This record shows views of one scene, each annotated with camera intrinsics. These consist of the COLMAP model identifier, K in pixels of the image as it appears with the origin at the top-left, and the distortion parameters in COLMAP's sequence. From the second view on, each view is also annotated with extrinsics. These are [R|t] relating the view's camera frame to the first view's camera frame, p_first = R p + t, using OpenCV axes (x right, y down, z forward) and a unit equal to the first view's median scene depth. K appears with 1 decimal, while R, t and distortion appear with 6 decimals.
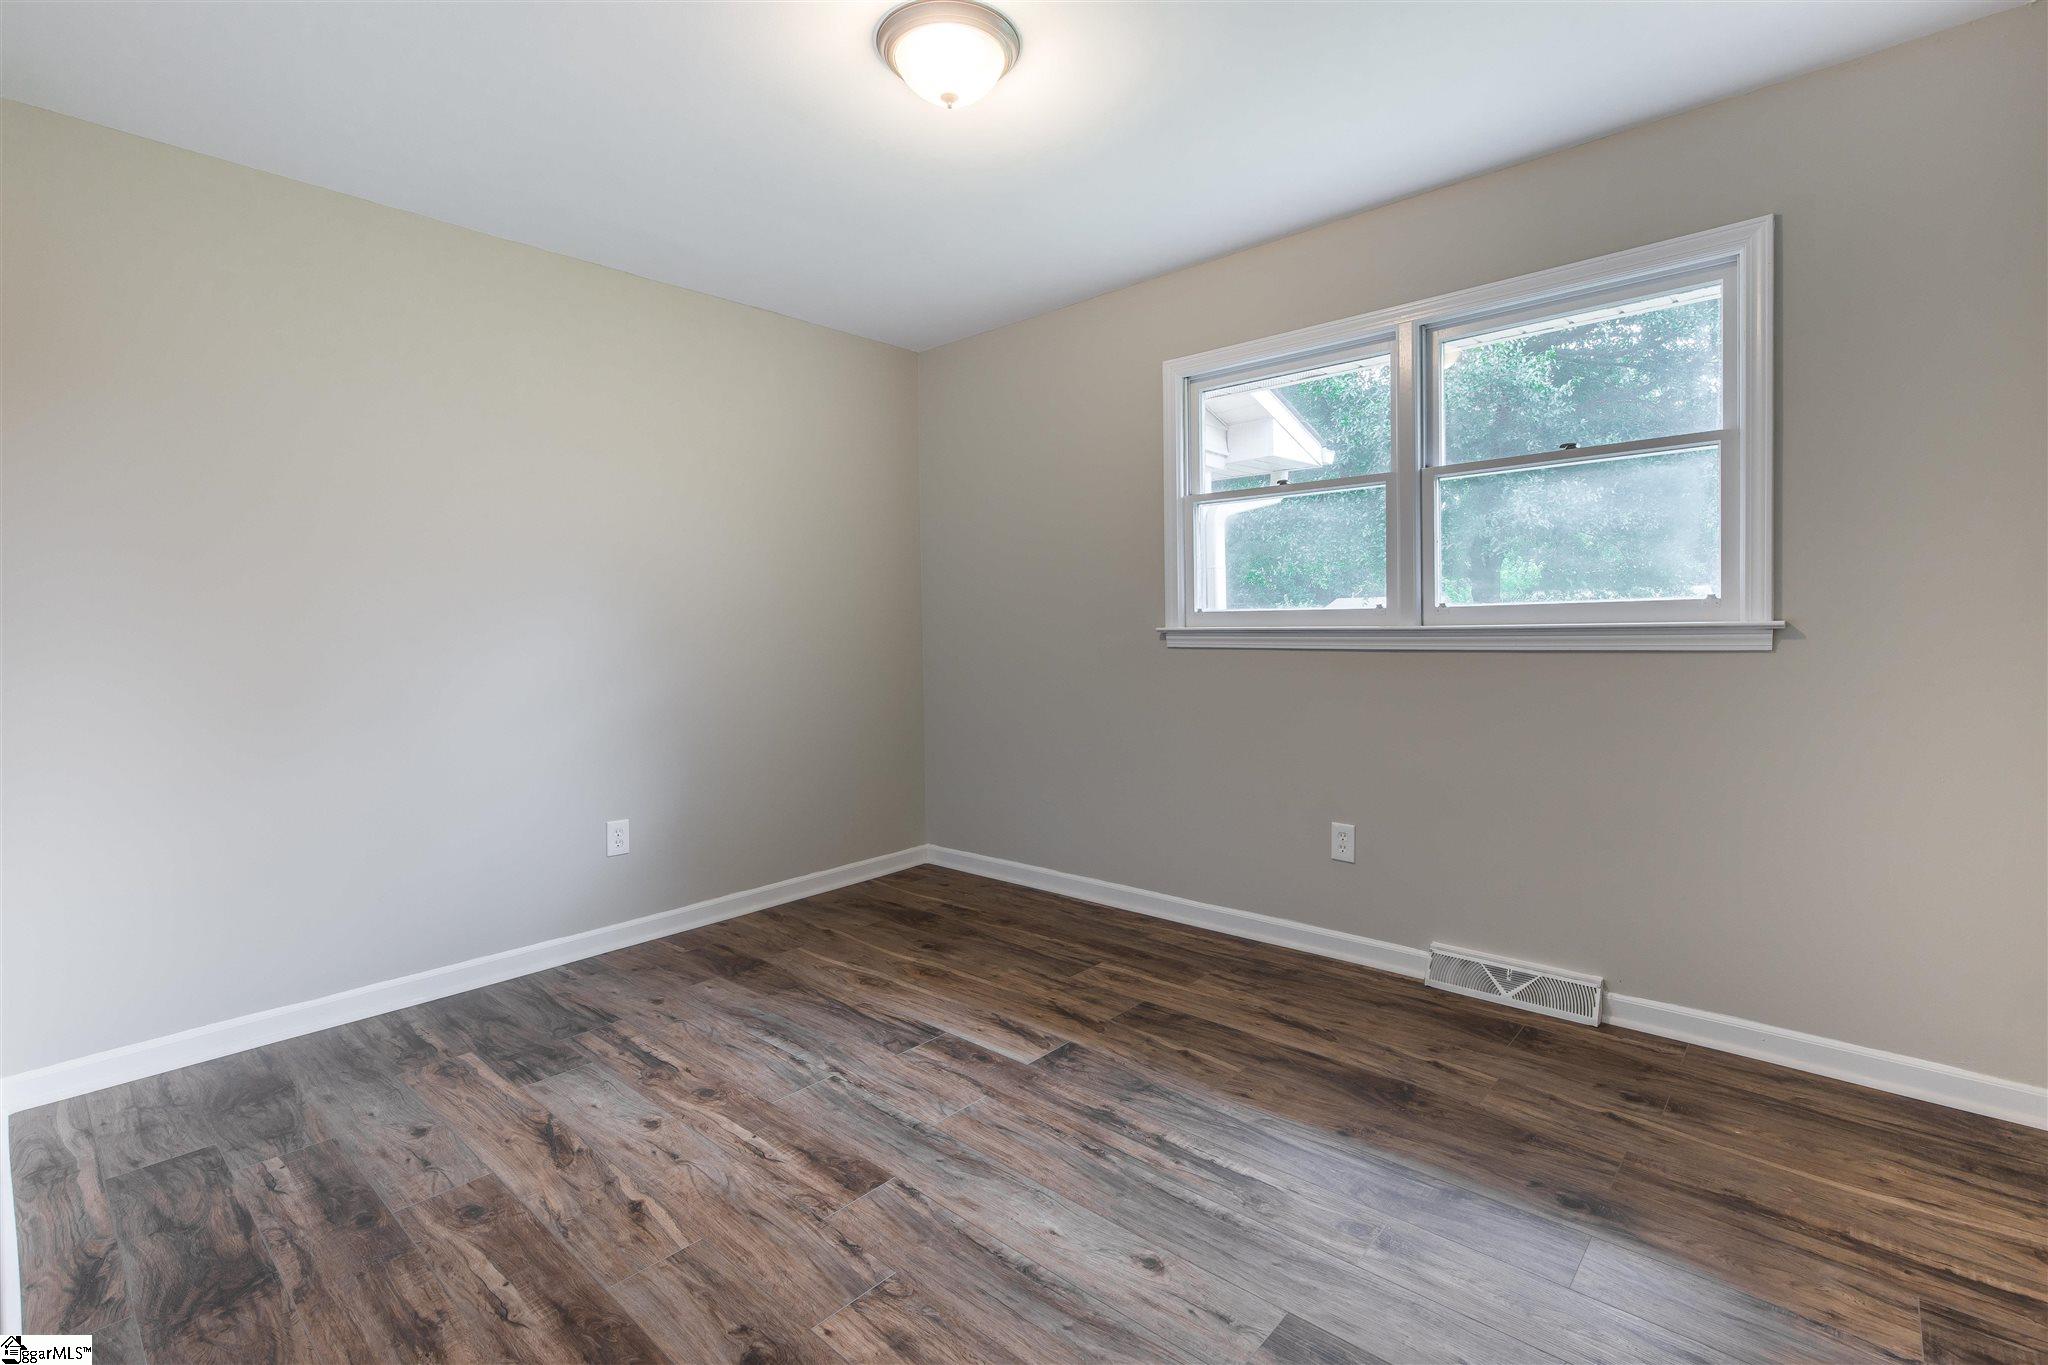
lens RADIAL K [[925.9, 0, 1030.9], [0, 925.9, 650.0], [0, 0, 1]] dist [0.000714, -0.000232]
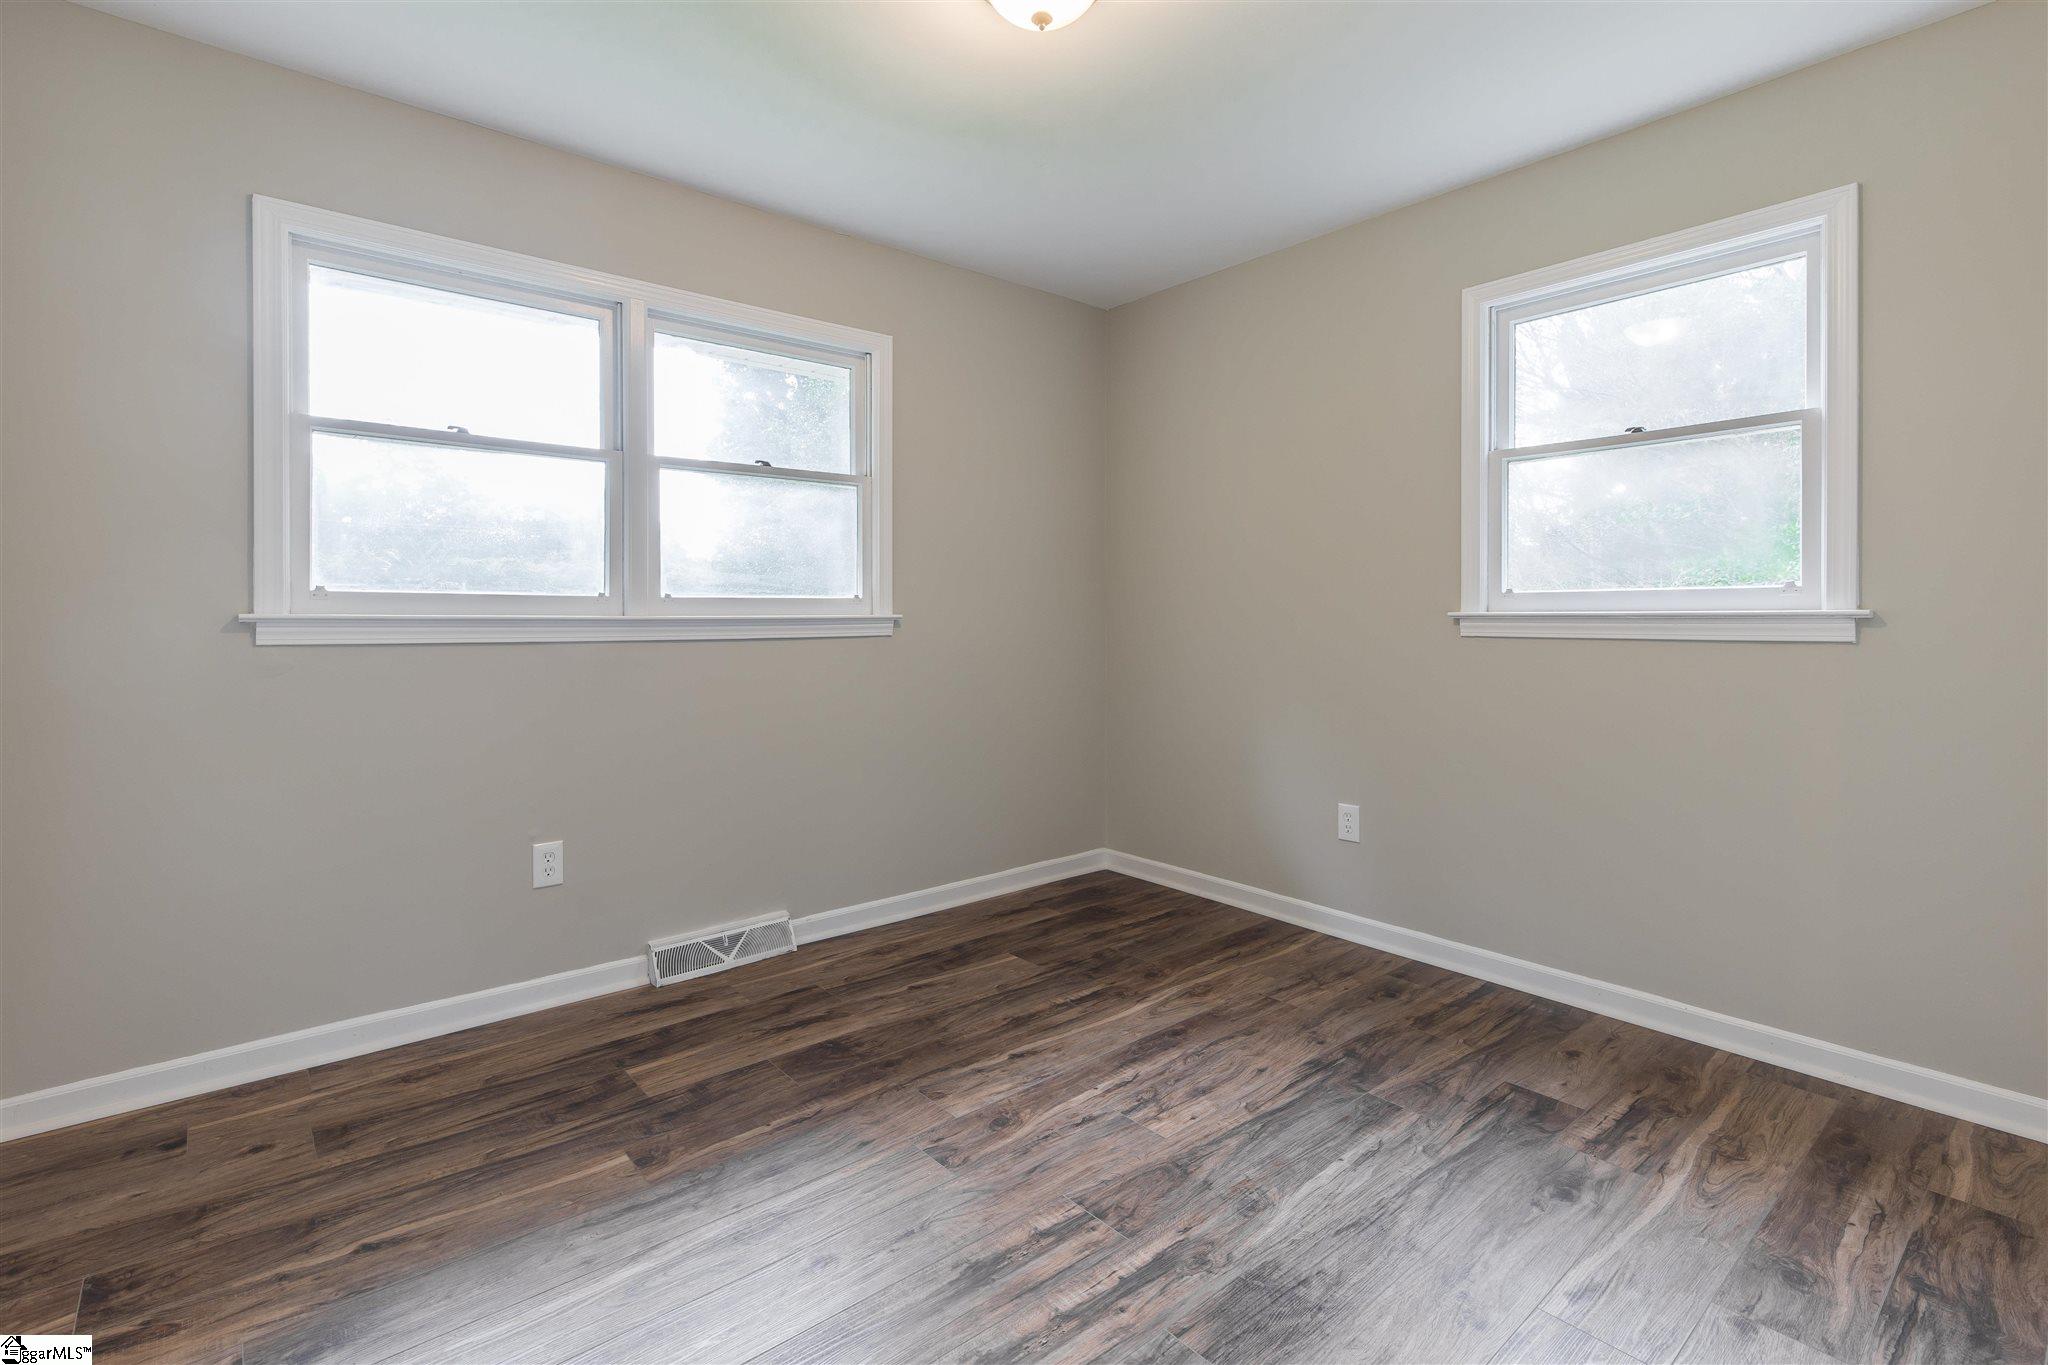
lens RADIAL K [[960.2, 0, 1026.6], [0, 960.2, 616.4], [0, 0, 1]] dist [0.005954, 0.001076]
pose [[0.139792, 0.011075, 0.990119, -0.562606], [0.022049, 0.999655, -0.014295, -0.002835], [-0.989935, 0.023829, 0.139500, 0.503297]]
